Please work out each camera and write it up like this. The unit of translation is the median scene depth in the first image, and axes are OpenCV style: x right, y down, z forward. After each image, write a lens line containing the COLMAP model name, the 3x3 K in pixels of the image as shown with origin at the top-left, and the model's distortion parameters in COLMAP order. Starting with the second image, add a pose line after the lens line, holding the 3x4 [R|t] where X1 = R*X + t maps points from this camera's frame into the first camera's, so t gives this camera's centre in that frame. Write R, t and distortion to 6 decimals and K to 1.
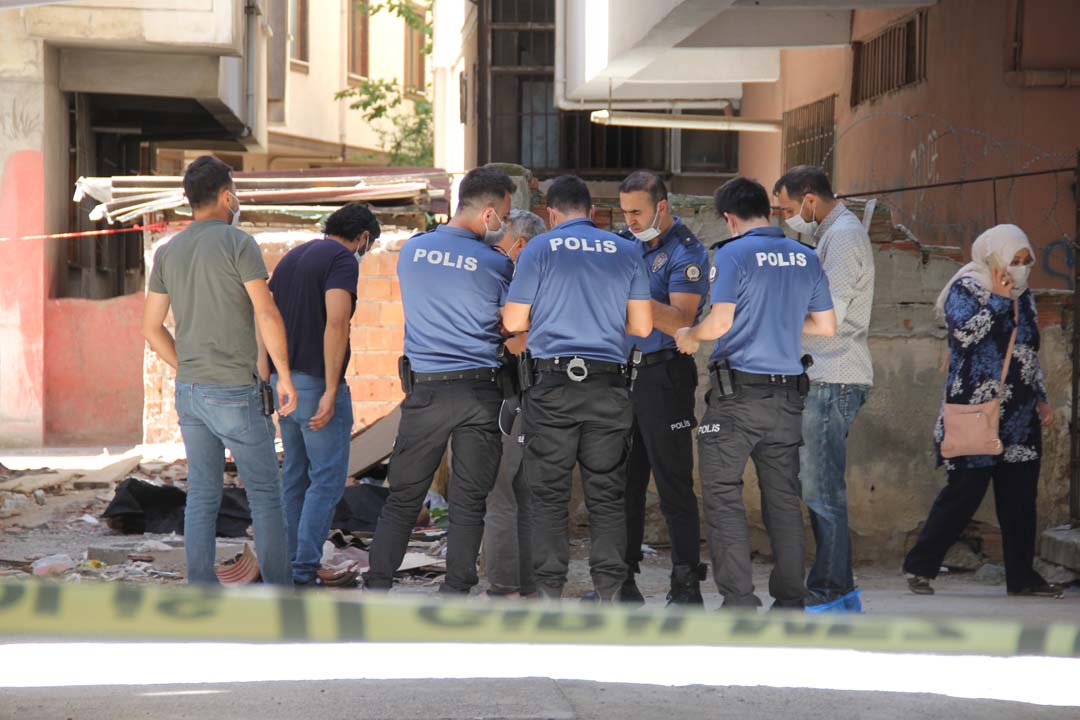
lens RADIAL K [[4210.6, 0, 540.0], [0, 4210.6, 360.0], [0, 0, 1]] dist [1.062821, 1.021008]
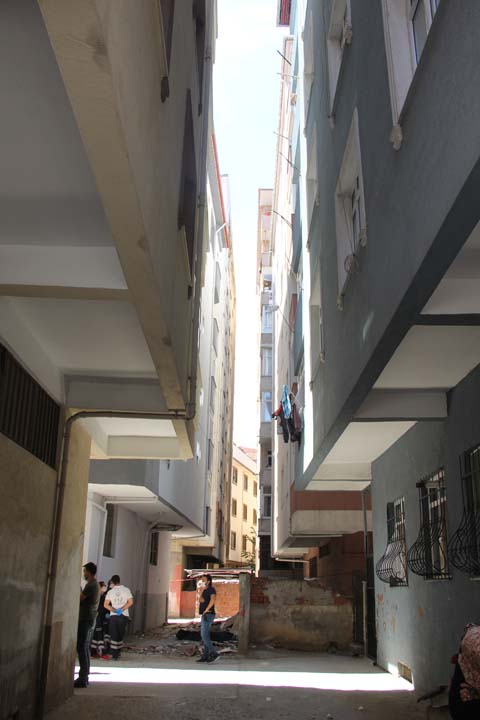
lens RADIAL K [[642.2, 0, 240.0], [0, 642.2, 360.0], [0, 0, 1]] dist [-0.164959, 0.184731]
pose [[0.996975, -0.015658, -0.076132, 0.033478], [-0.011751, 0.937879, -0.346764, -0.013495], [0.076832, 0.346610, 0.934857, 0.108995]]
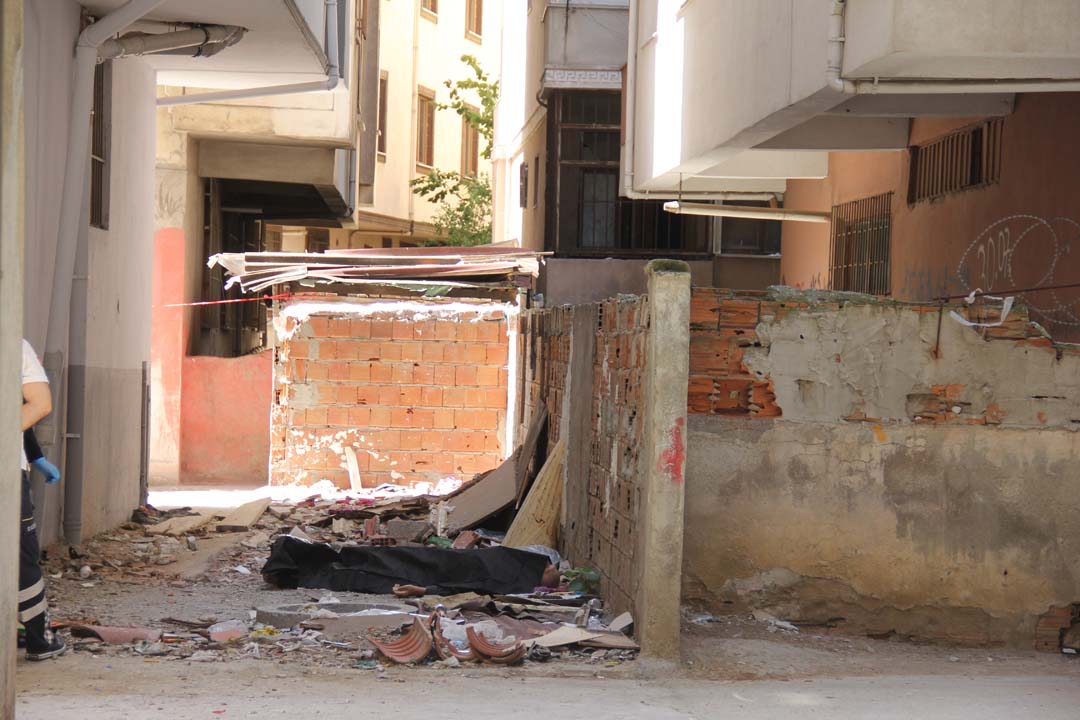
lens RADIAL K [[3169.6, 0, 540.0], [0, 3169.6, 360.0], [0, 0, 1]] dist [0.675199, -0.039937]
pose [[0.999716, 0.017638, 0.016049, -0.034451], [-0.017564, 0.999835, -0.004739, -0.011315], [-0.016130, 0.004456, 0.999860, 0.139362]]
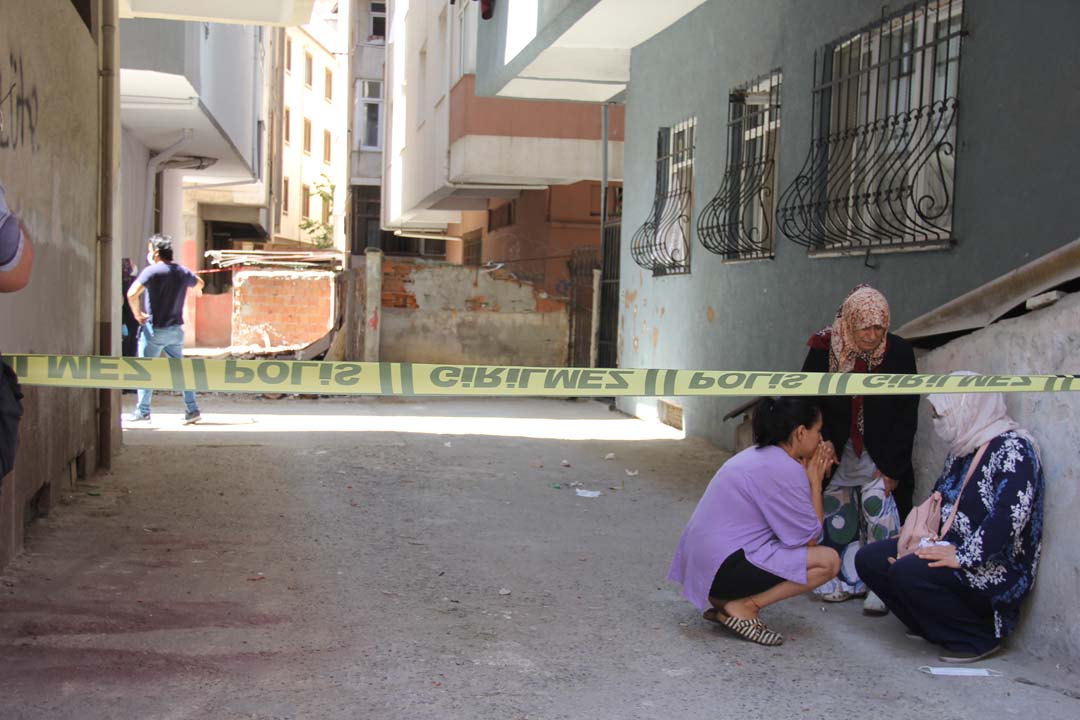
lens RADIAL K [[1472.7, 0, 540.0], [0, 1472.7, 360.0], [0, 0, 1]] dist [0.127092, -0.007024]
pose [[0.992256, 0.014431, 0.123372, -0.012069], [-0.017589, 0.999544, 0.024551, 0.001130], [-0.122962, -0.026530, 0.992057, 0.009852]]
